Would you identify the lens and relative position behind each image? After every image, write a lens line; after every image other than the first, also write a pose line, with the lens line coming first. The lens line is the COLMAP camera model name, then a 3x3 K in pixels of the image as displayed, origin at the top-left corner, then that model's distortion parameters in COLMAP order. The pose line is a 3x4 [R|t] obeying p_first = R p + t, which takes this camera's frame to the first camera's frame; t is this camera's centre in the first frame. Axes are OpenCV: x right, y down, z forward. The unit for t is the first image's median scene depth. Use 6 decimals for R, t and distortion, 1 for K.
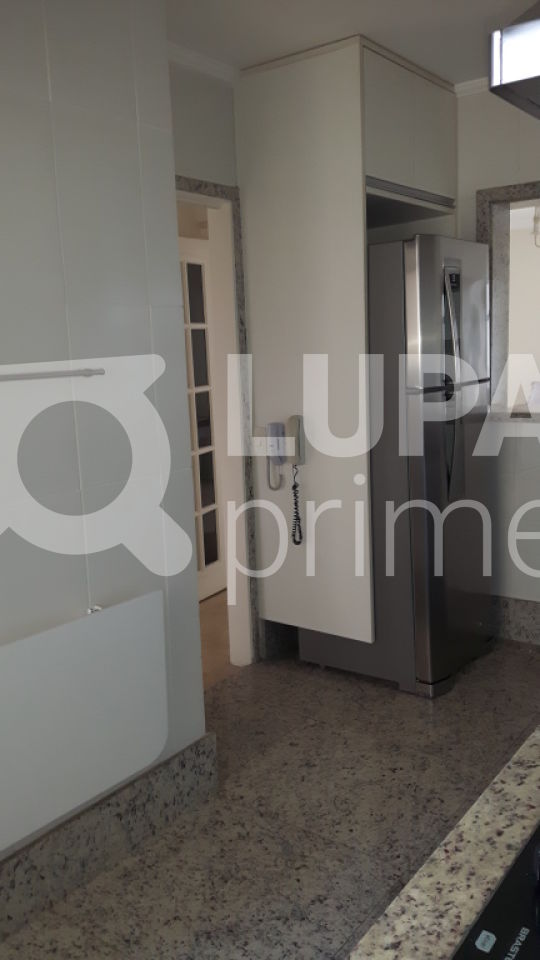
lens RADIAL K [[807.8, 0, 270.0], [0, 807.8, 480.0], [0, 0, 1]] dist [0.003151, 0.005643]
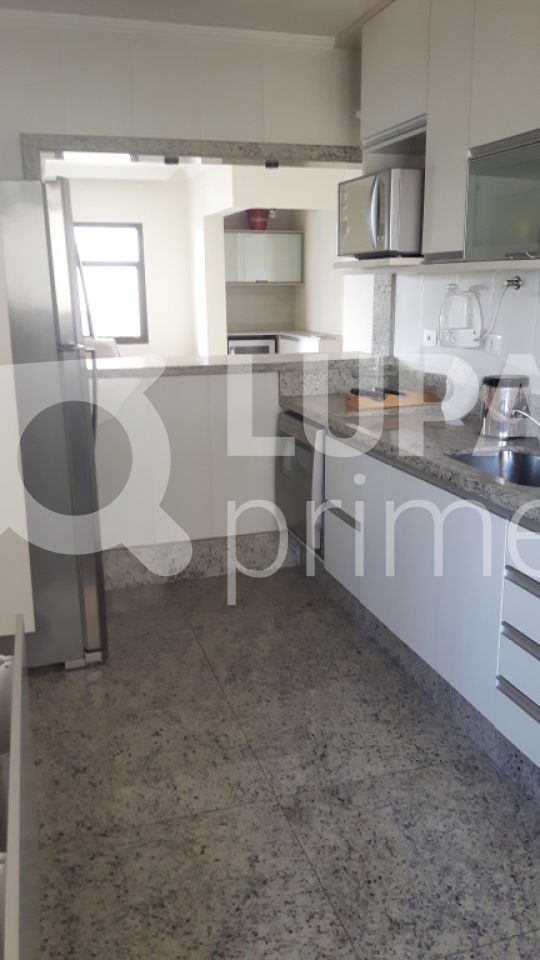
lens RADIAL K [[807.8, 0, 270.0], [0, 807.8, 480.0], [0, 0, 1]] dist [0.003151, 0.005643]
pose [[0.593218, -0.170494, 0.786781, -0.585710], [0.131704, 0.984703, 0.114081, -0.046364], [-0.794196, 0.035948, 0.606598, 0.344534]]
